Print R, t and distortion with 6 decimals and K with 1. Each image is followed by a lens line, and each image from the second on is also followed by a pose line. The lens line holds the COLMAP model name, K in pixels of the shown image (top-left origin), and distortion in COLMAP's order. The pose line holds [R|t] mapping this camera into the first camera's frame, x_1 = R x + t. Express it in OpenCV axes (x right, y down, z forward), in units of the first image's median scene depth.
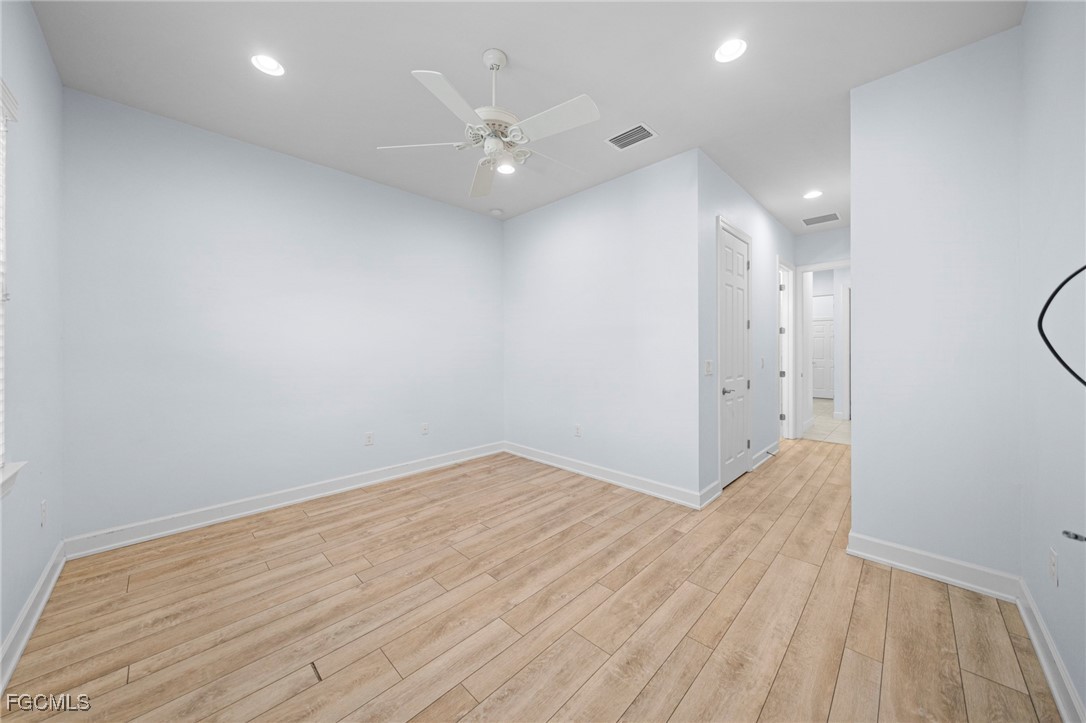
lens RADIAL K [[377.5, 0, 543.1], [0, 377.5, 353.9], [0, 0, 1]] dist [-0.001251, -0.000266]
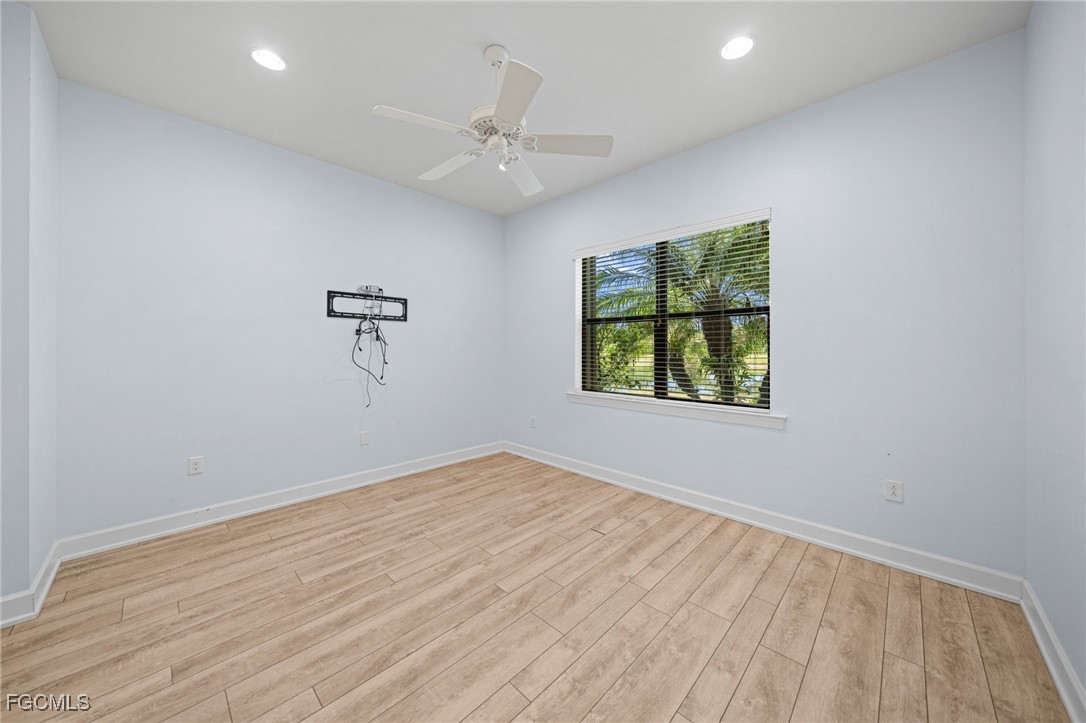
lens RADIAL K [[377.5, 0, 542.8], [0, 377.5, 356.5], [0, 0, 1]] dist [-0.001251, -0.000266]
pose [[-0.999946, 0.002951, -0.009917, -0.235880], [0.002624, 0.999458, 0.032813, -0.022344], [0.010009, 0.032785, -0.999412, 1.946624]]
